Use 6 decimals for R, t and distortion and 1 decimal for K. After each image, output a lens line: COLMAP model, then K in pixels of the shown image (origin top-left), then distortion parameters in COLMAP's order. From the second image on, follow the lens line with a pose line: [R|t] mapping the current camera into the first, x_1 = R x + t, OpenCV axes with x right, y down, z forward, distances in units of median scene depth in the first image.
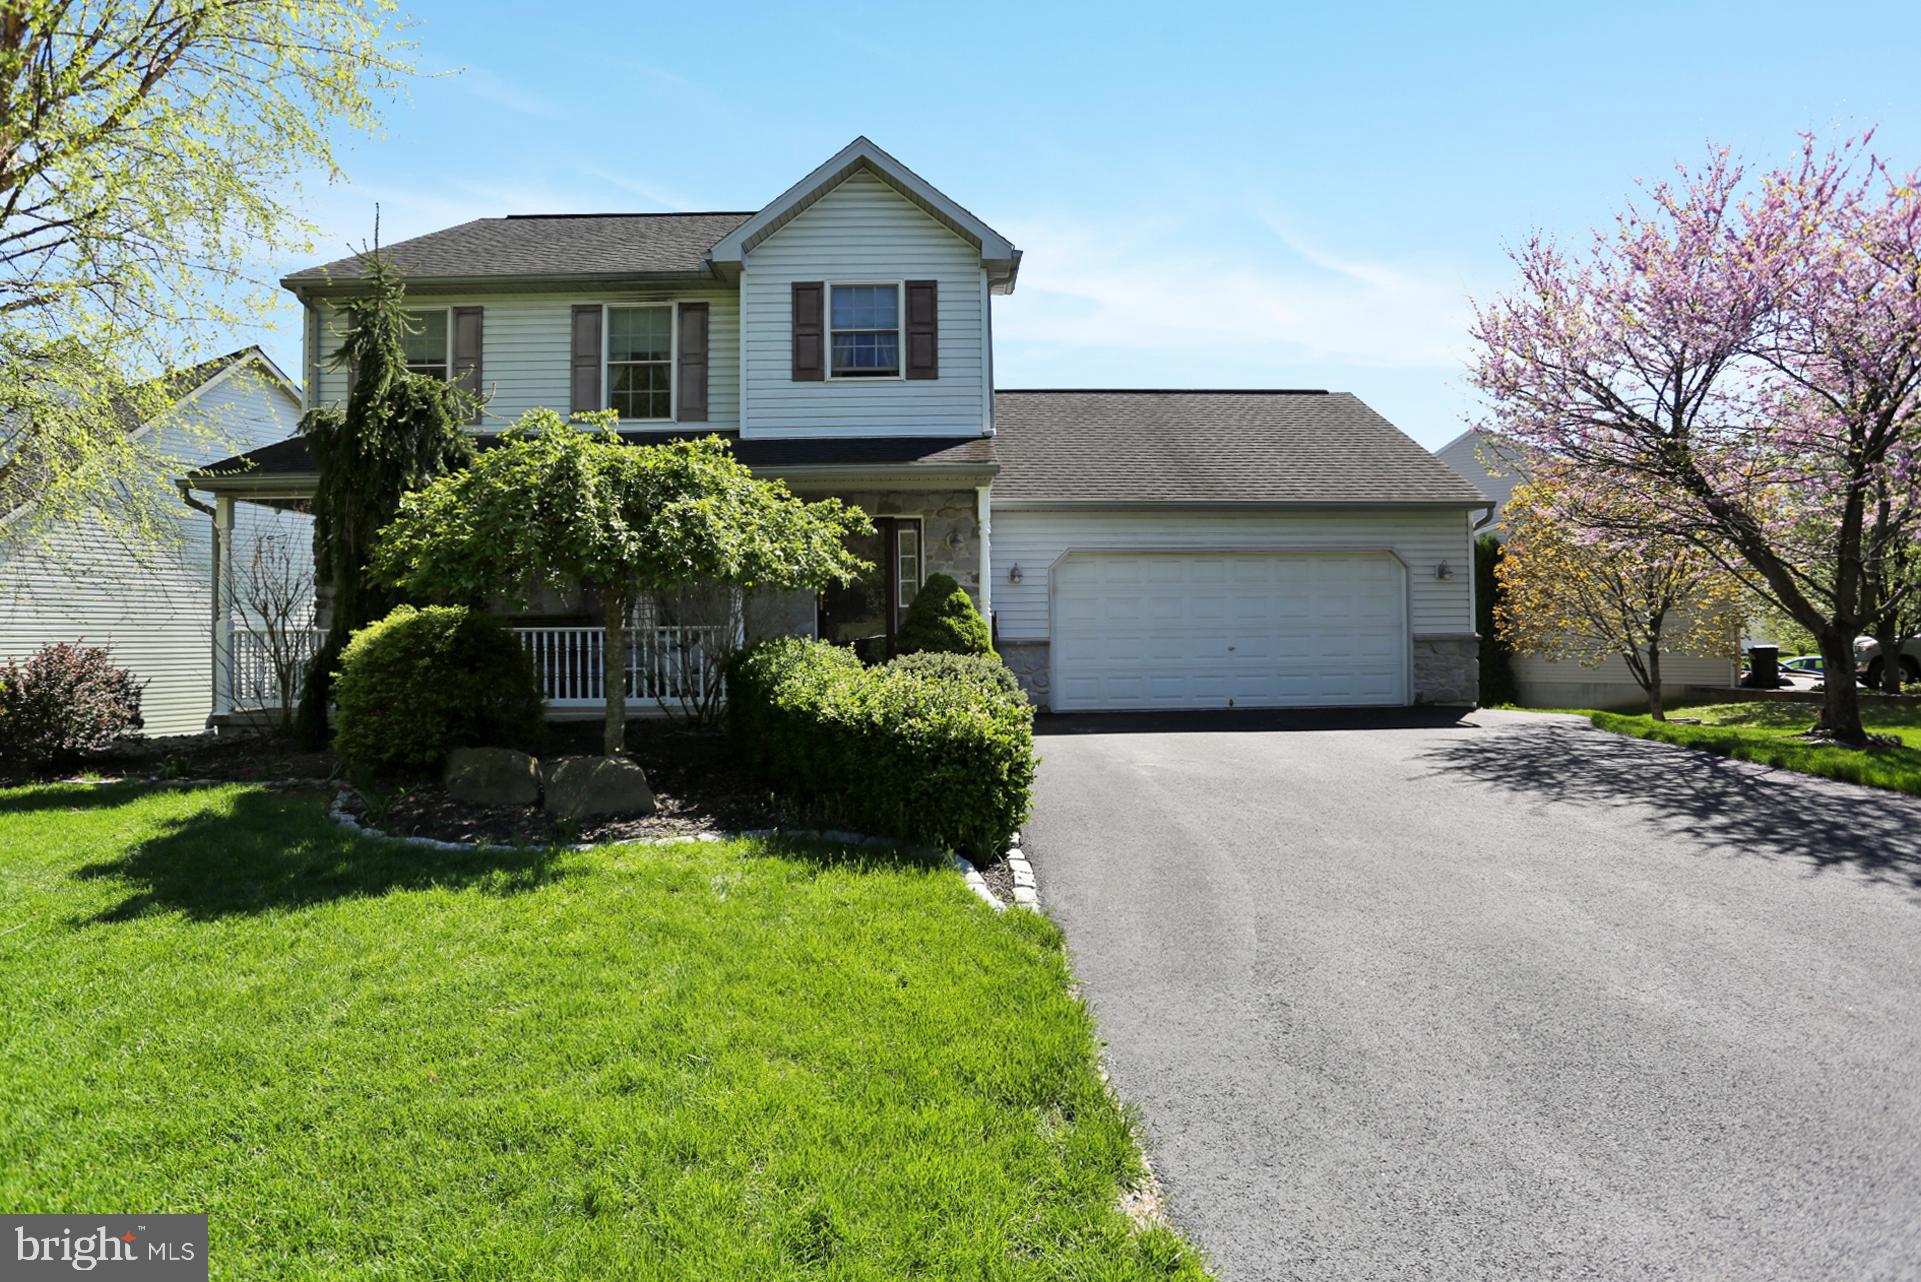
lens RADIAL K [[947.5, 0, 959.8], [0, 947.5, 635.7], [0, 0, 1]] dist [-0.077722, 0.035421]
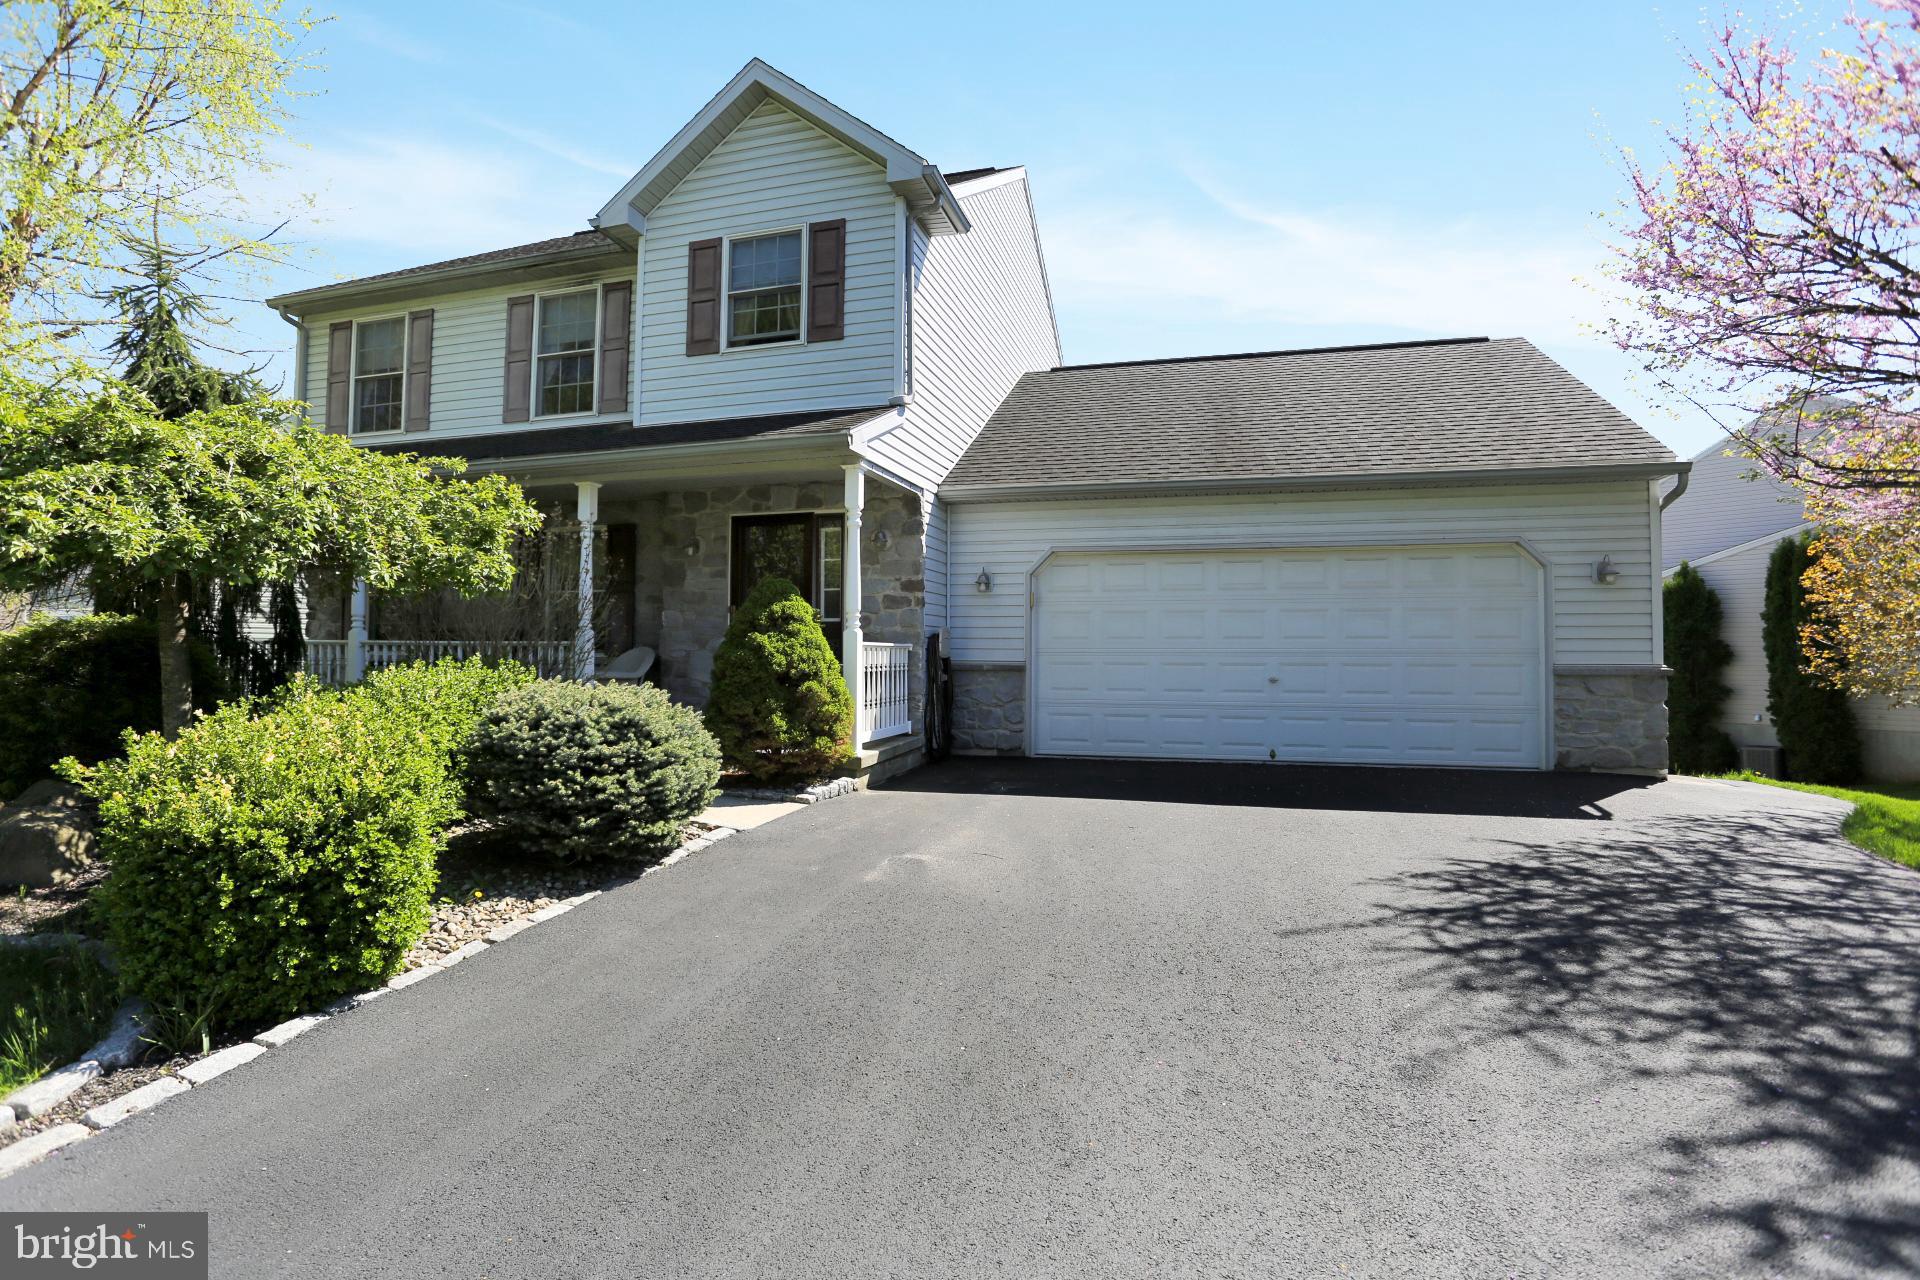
lens RADIAL K [[917.3, 0, 965.1], [0, 917.3, 633.8], [0, 0, 1]] dist [-0.070129, 0.027395]
pose [[0.955274, 0.008445, -0.295601, 0.295326], [-0.014564, 0.999723, -0.018505, -0.006610], [0.295362, 0.021982, 0.955132, 0.278172]]
